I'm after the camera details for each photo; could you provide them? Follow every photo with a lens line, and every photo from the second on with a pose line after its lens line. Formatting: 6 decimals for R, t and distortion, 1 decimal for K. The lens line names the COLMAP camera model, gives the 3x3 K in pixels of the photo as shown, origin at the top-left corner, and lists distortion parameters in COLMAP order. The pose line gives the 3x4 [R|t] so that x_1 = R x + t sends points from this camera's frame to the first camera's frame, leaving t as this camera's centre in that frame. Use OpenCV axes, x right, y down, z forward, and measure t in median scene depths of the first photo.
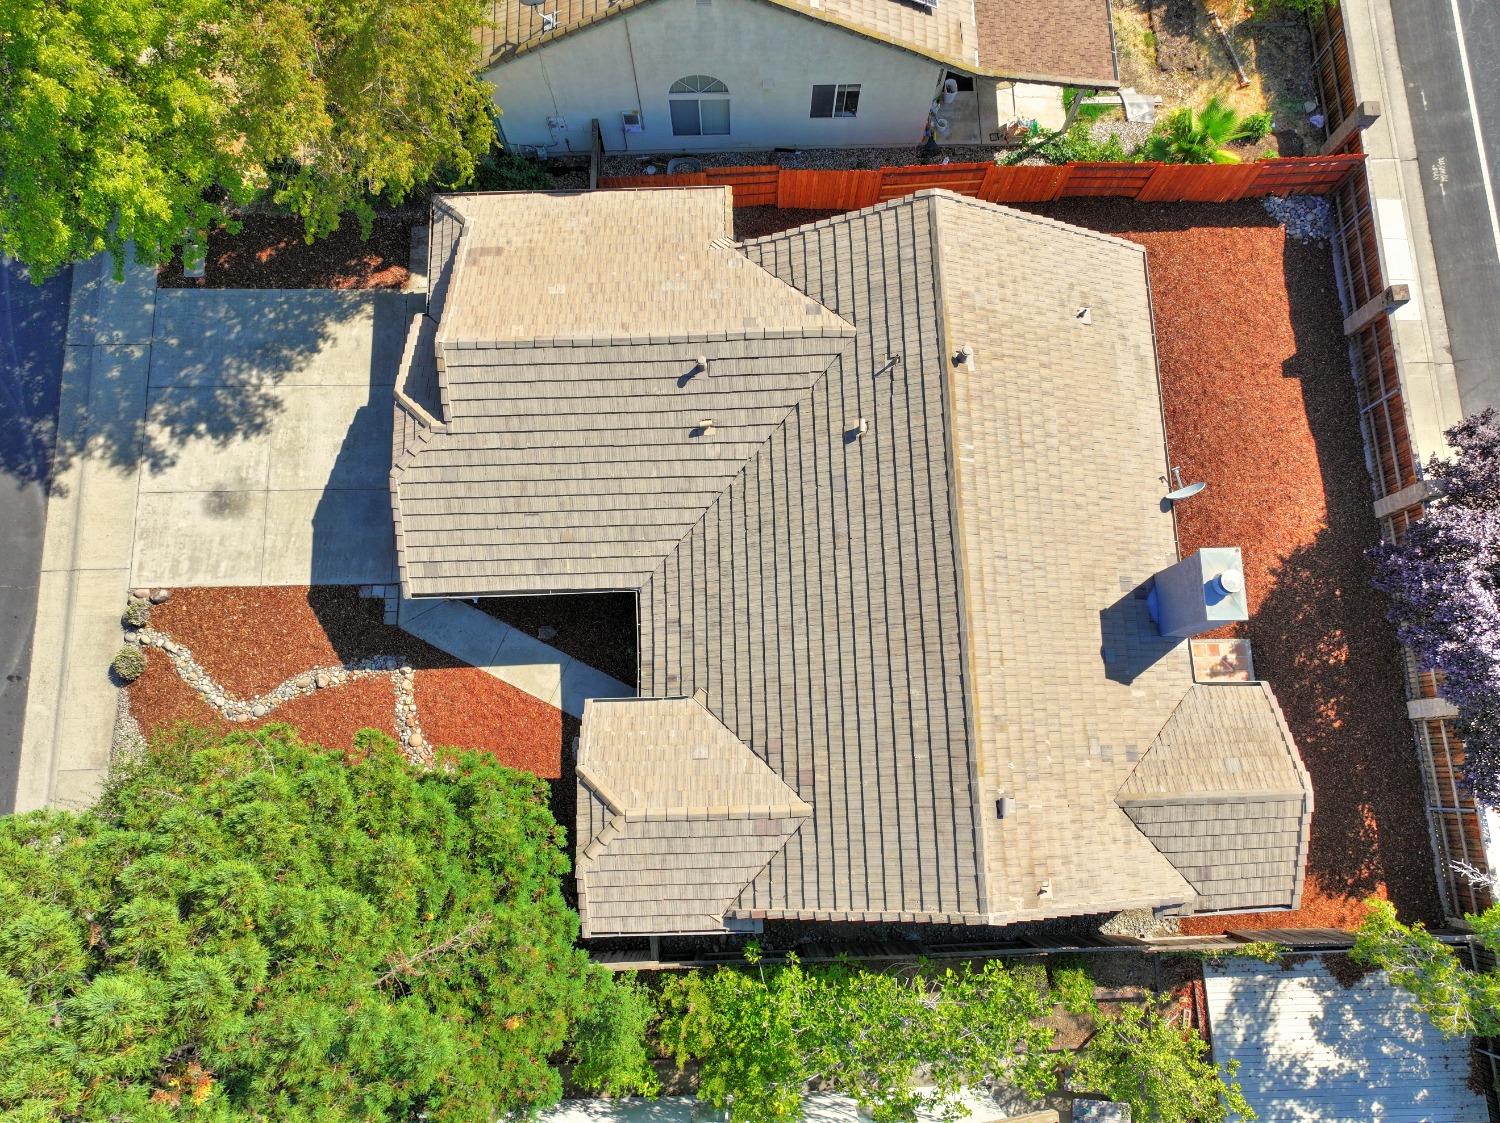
lens RADIAL K [[1038.4, 0, 749.1], [0, 1038.4, 551.8], [0, 0, 1]] dist [0.007968, 0.003030]
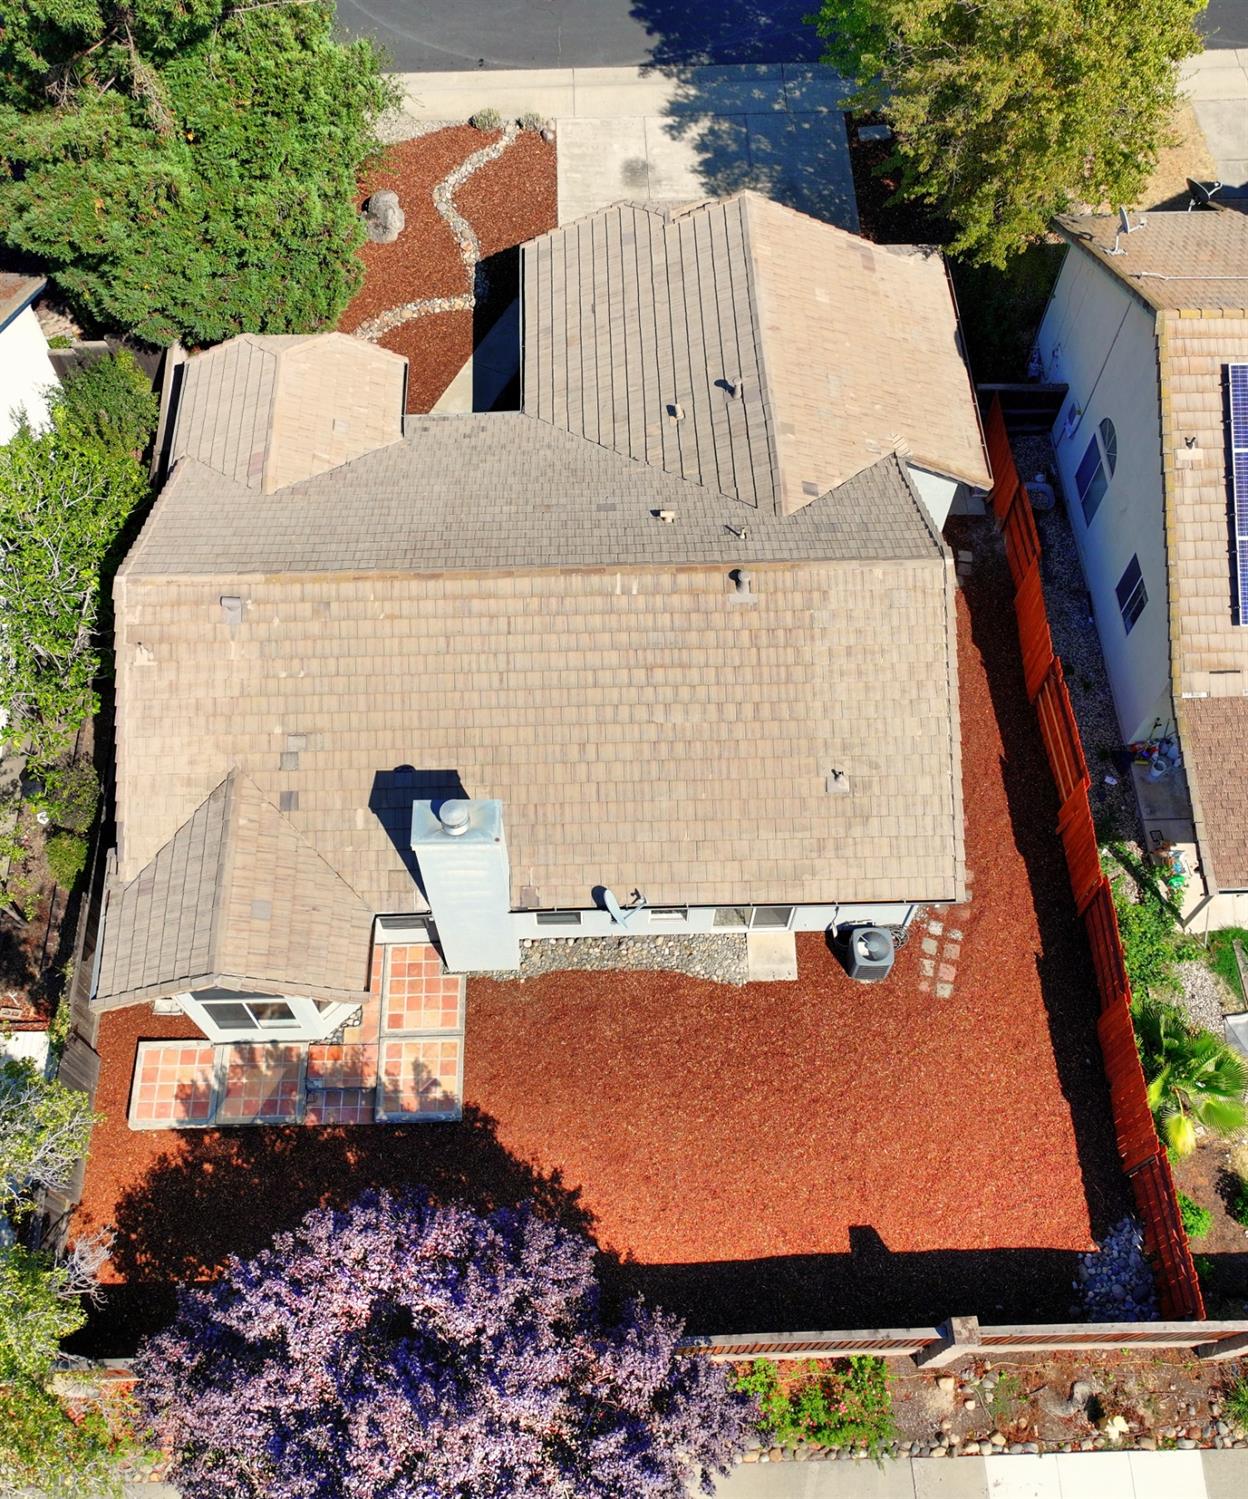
lens RADIAL K [[1406.5, 0, 624.0], [0, 1406.5, 749.5], [0, 0, 1]] dist [0.012834, -0.004440]
pose [[0.002998, 0.870481, -0.492194, 0.757672], [-0.978301, 0.104519, 0.178891, -0.240753], [0.207165, 0.480977, 0.851906, 0.043448]]
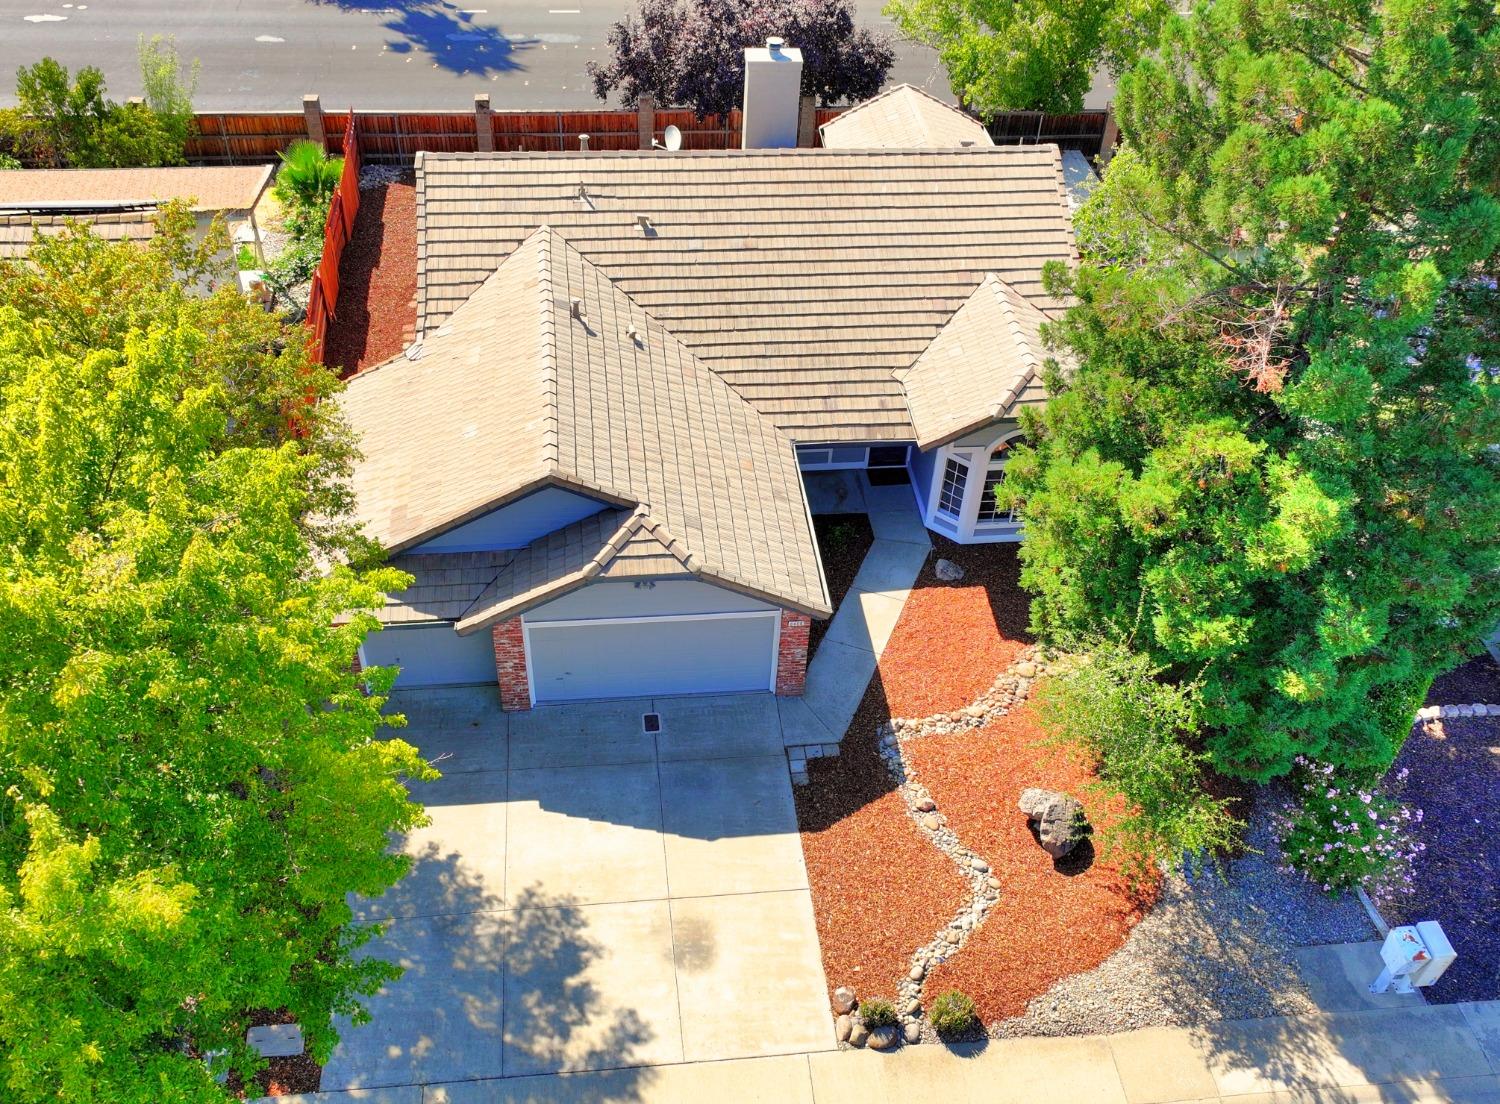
lens RADIAL K [[1424.2, 0, 749.0], [0, 1424.2, 629.7], [0, 0, 1]] dist [0.043527, -0.156229]
pose [[-0.080418, -0.695651, 0.713865, -1.052921], [0.964456, 0.126552, 0.231970, -0.257219], [-0.251711, 0.707145, 0.660748, 0.254309]]
